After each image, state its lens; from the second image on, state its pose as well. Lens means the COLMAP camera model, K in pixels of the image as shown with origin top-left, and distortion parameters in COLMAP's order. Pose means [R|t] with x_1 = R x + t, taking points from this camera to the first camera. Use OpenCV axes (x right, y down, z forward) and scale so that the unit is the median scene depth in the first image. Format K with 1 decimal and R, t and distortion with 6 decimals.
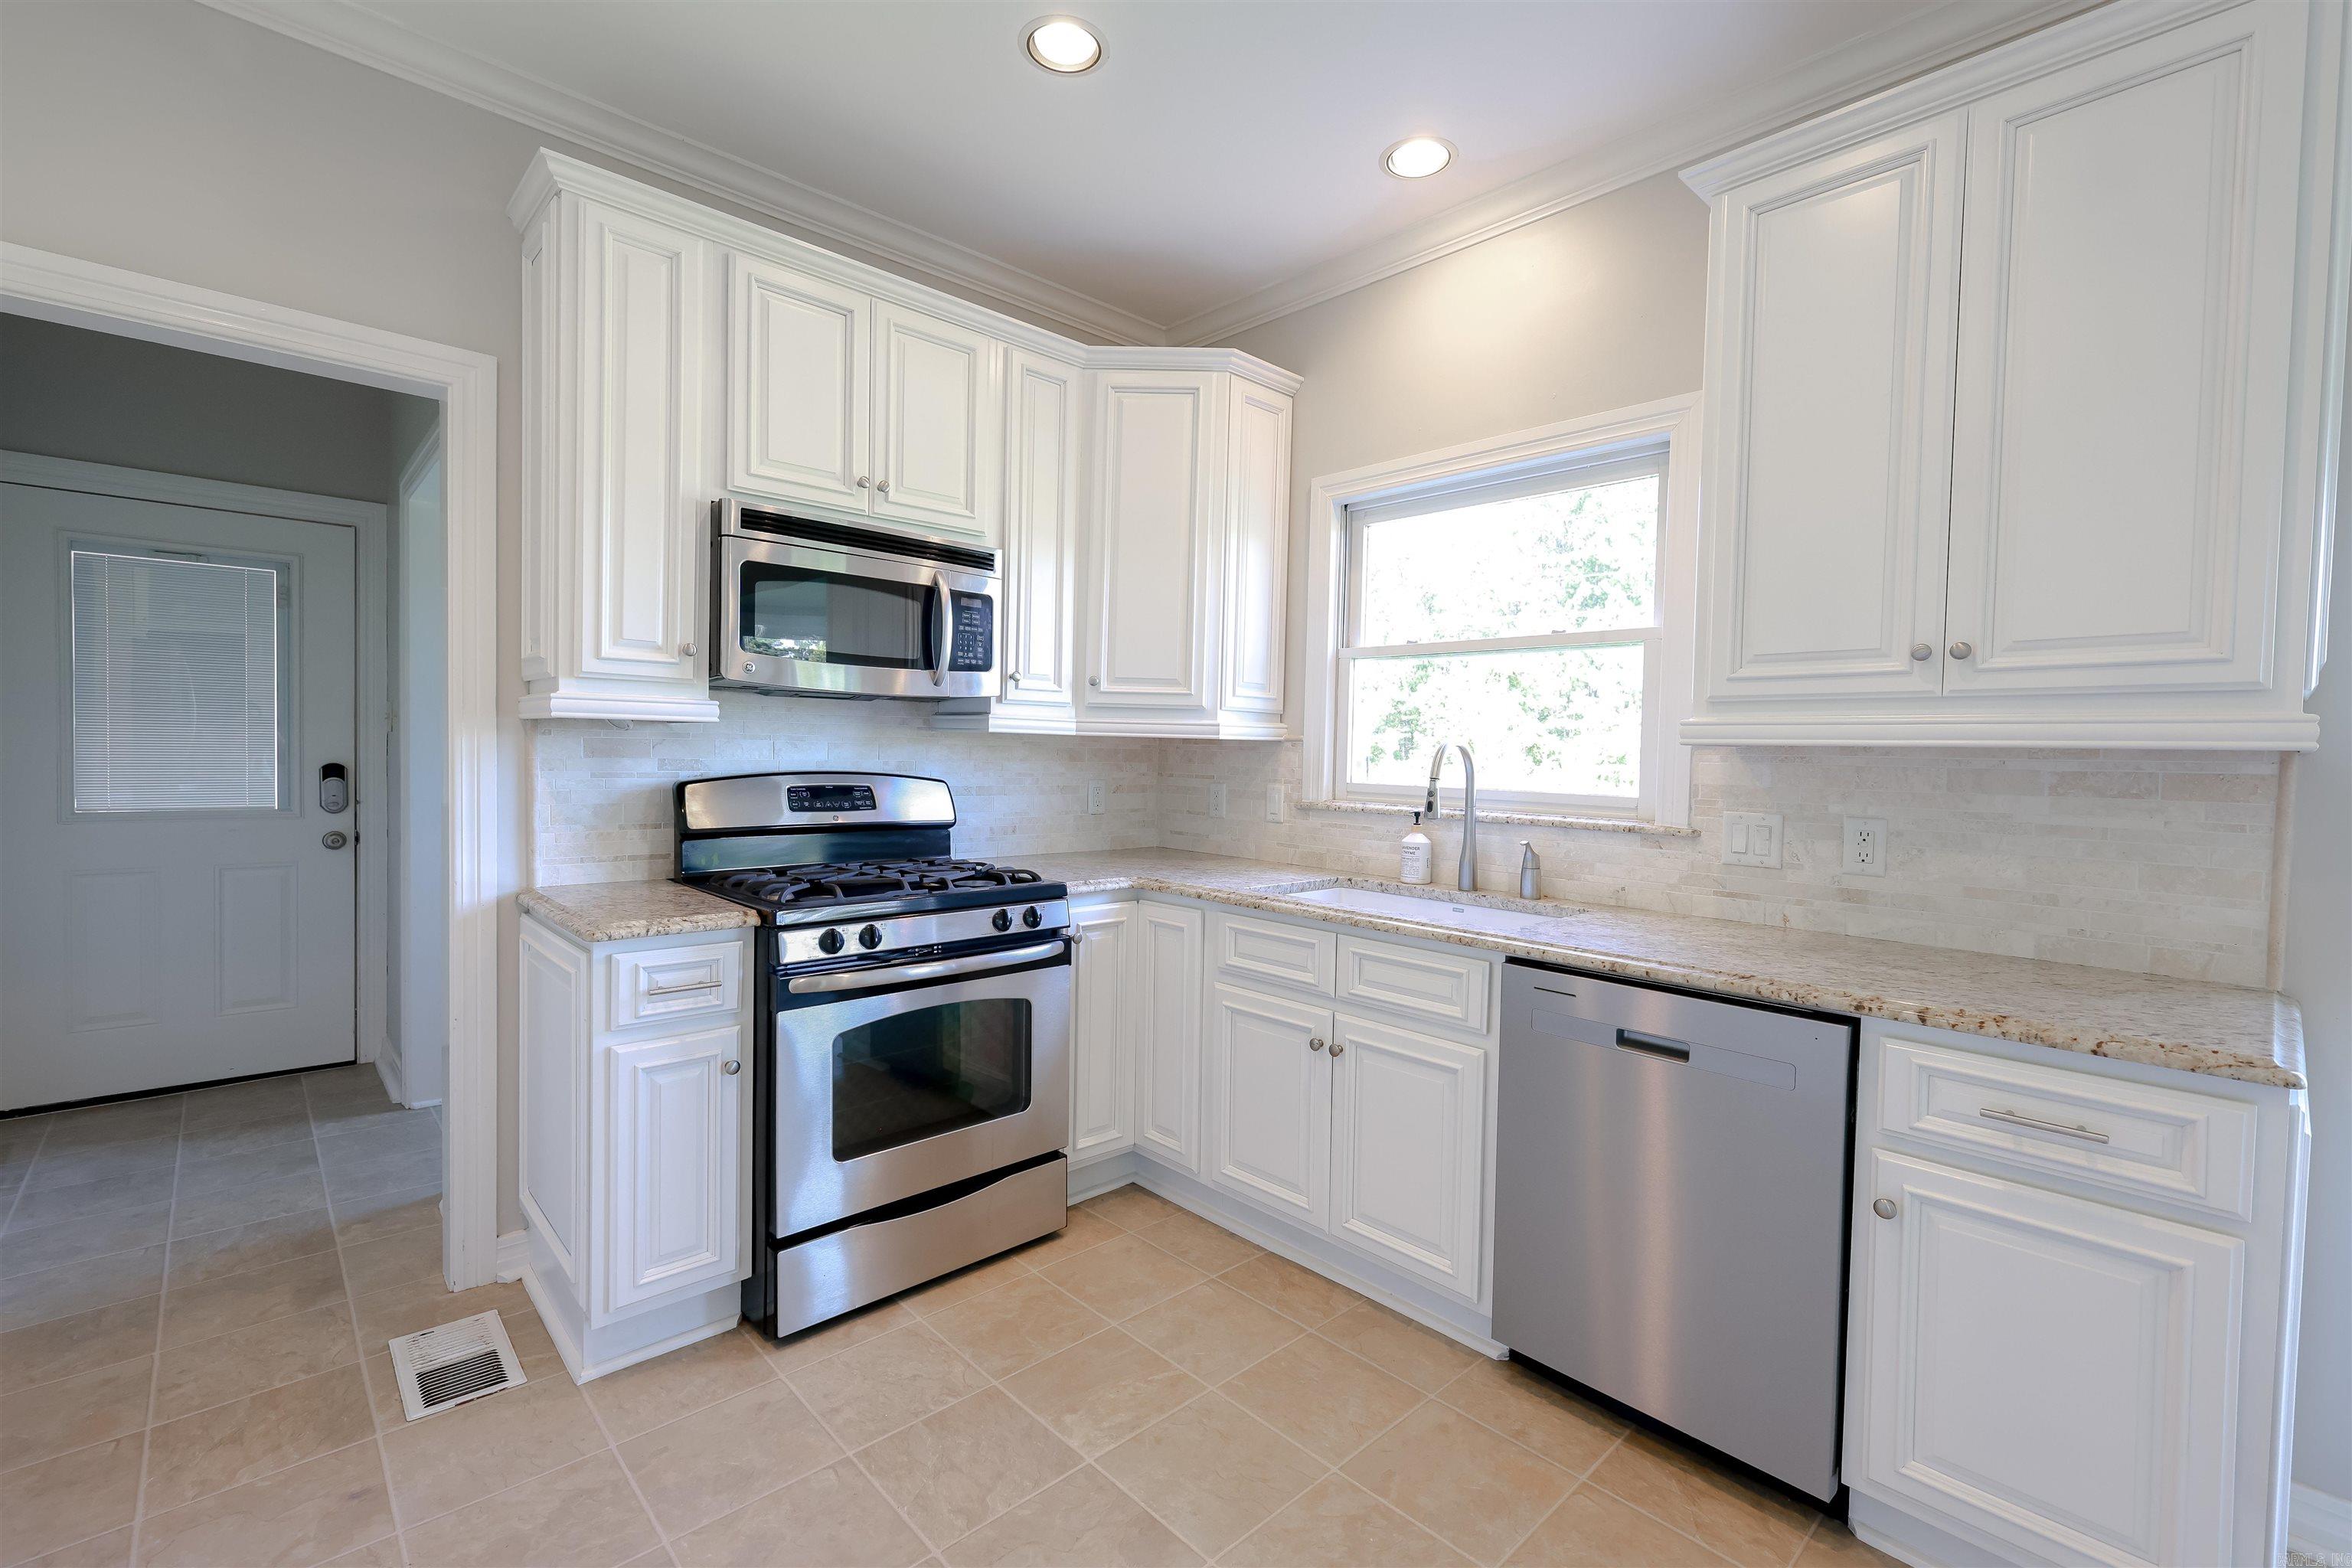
lens RADIAL K [[1016.8, 0, 1180.1], [0, 1016.8, 783.3], [0, 0, 1]] dist [0.000645, -0.000203]
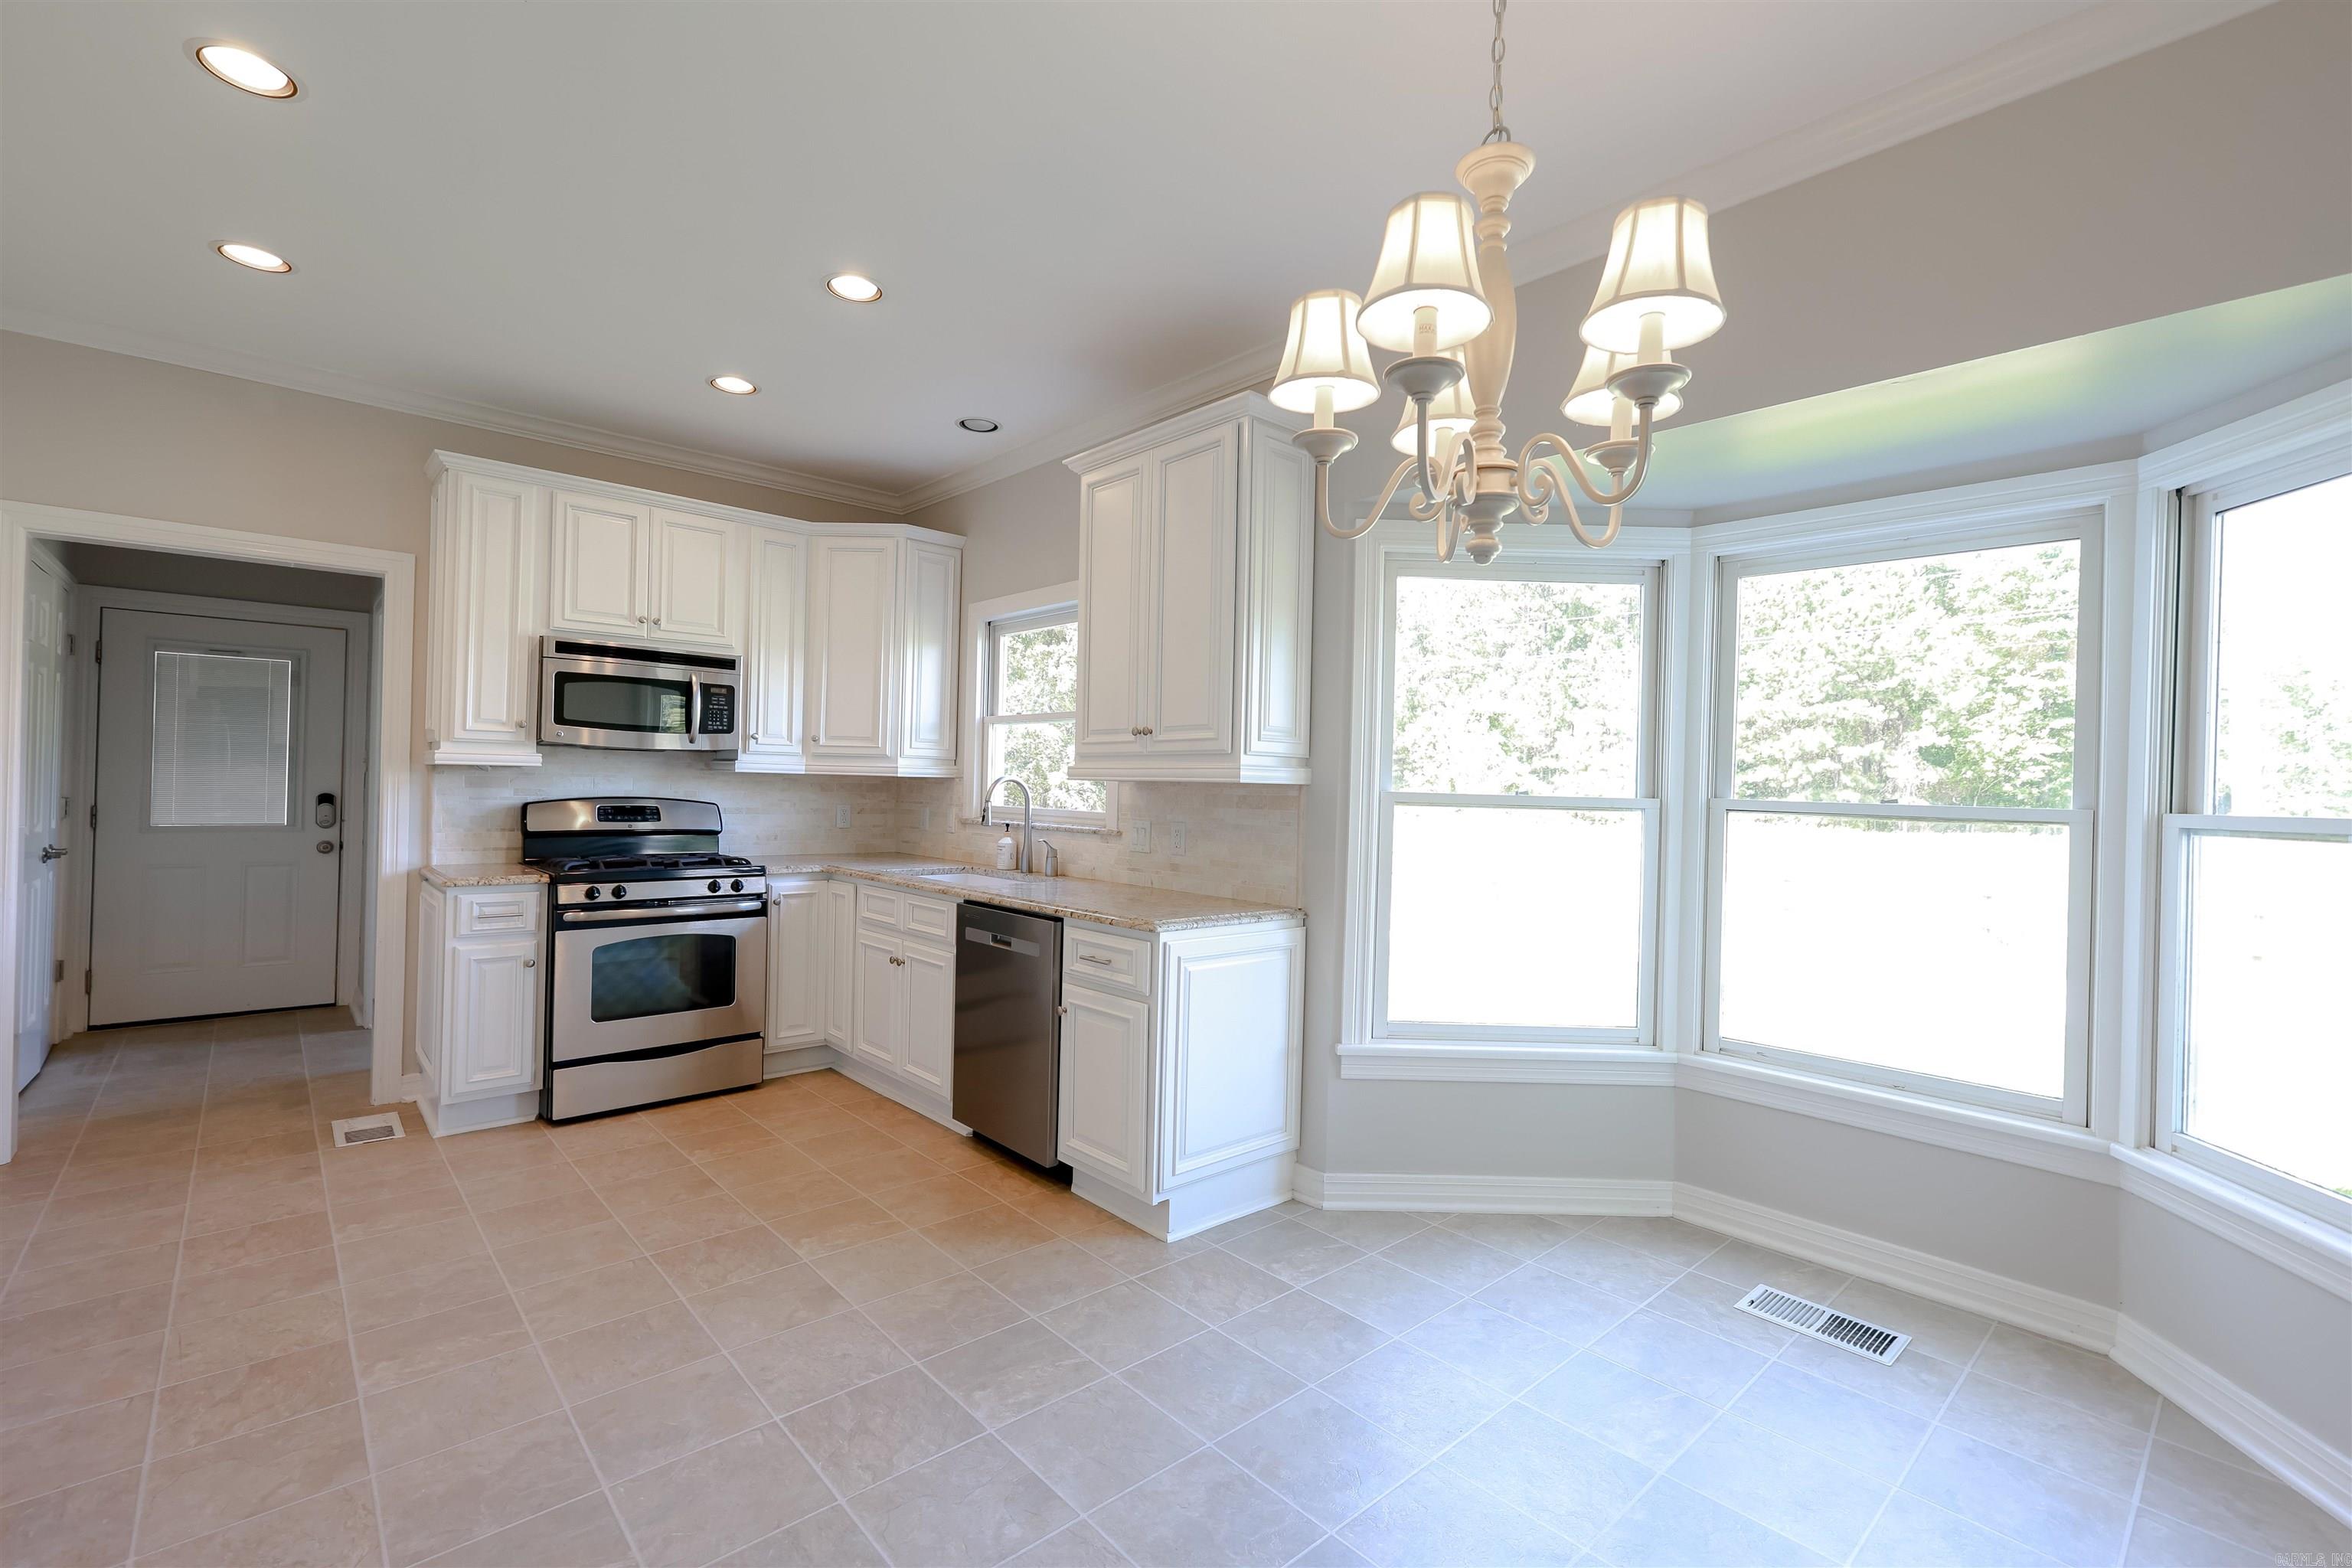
lens RADIAL K [[1026.5, 0, 1164.6], [0, 1026.5, 783.2], [0, 0, 1]] dist [0.012234, 0.000131]
pose [[0.999514, -0.000458, -0.031180, 0.568411], [-0.000769, 0.999226, -0.039333, 0.030930], [0.031173, 0.039338, 0.998740, -0.606148]]
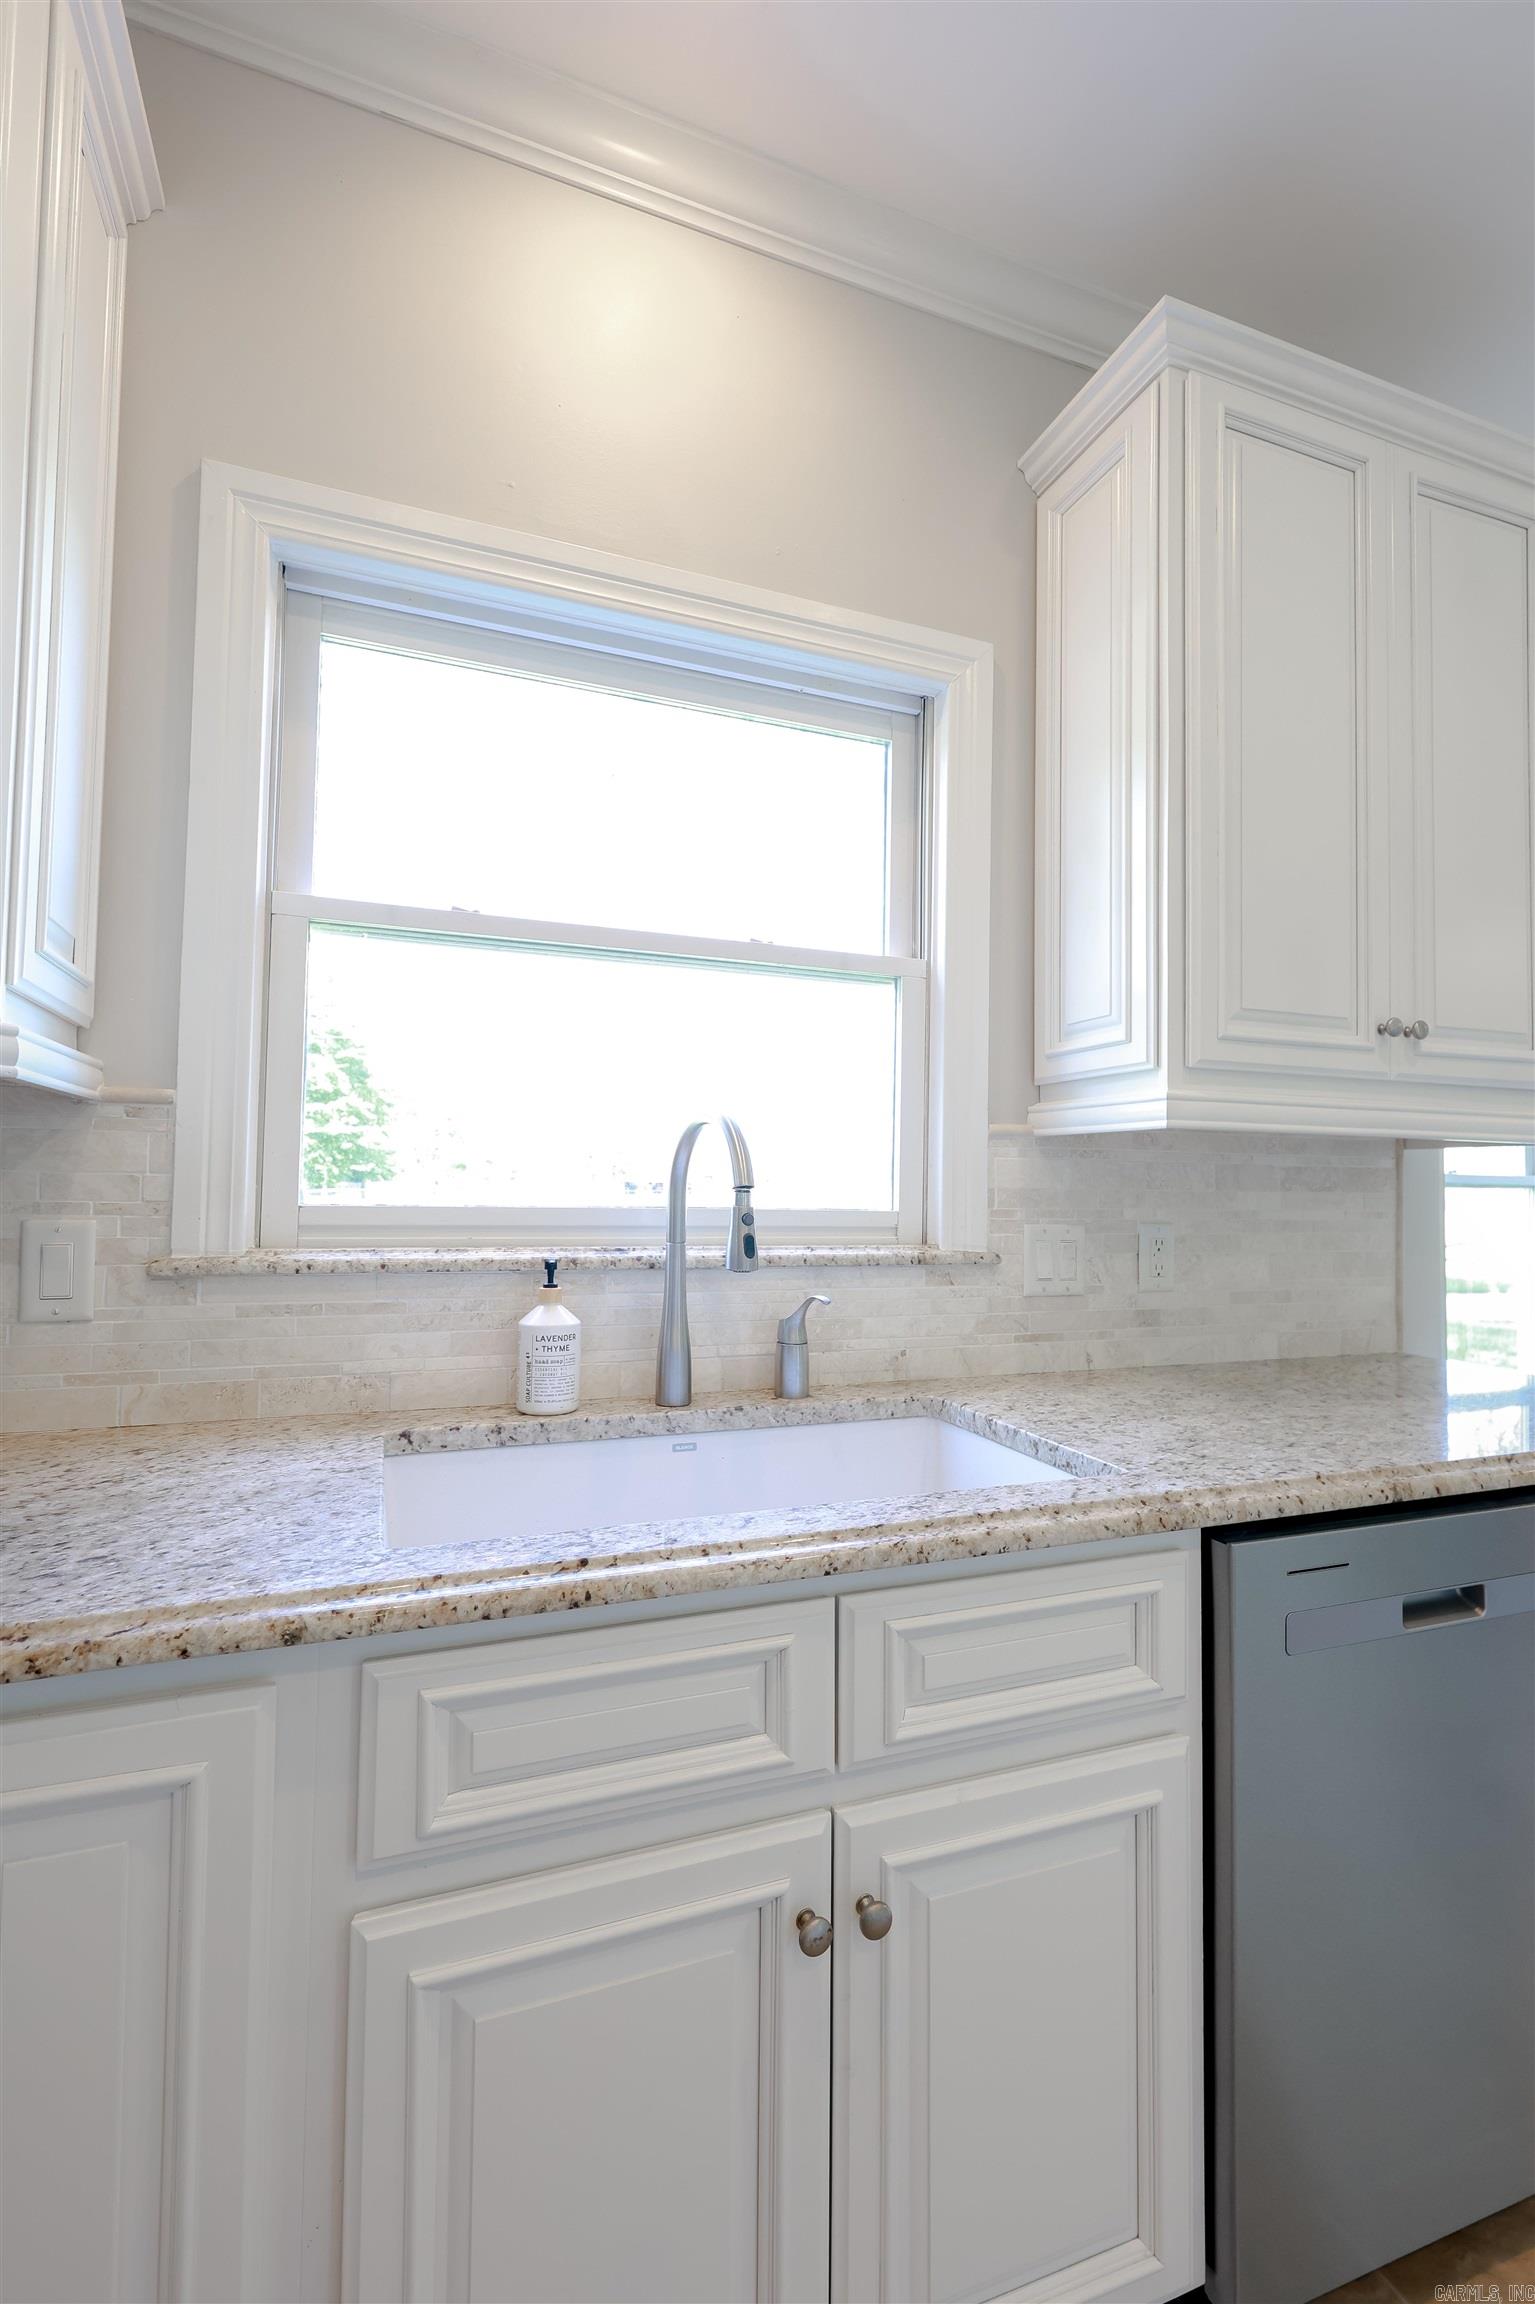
lens RADIAL K [[1022.3, 0, 767.5], [0, 1022.3, 1152.0], [0, 0, 1]] dist [-0.000290, -0.000571]
pose [[0.384686, 0.015623, 0.922915, -0.189411], [0.024449, 0.999334, -0.027107, -0.008068], [-0.922724, 0.032992, 0.384048, 0.783942]]
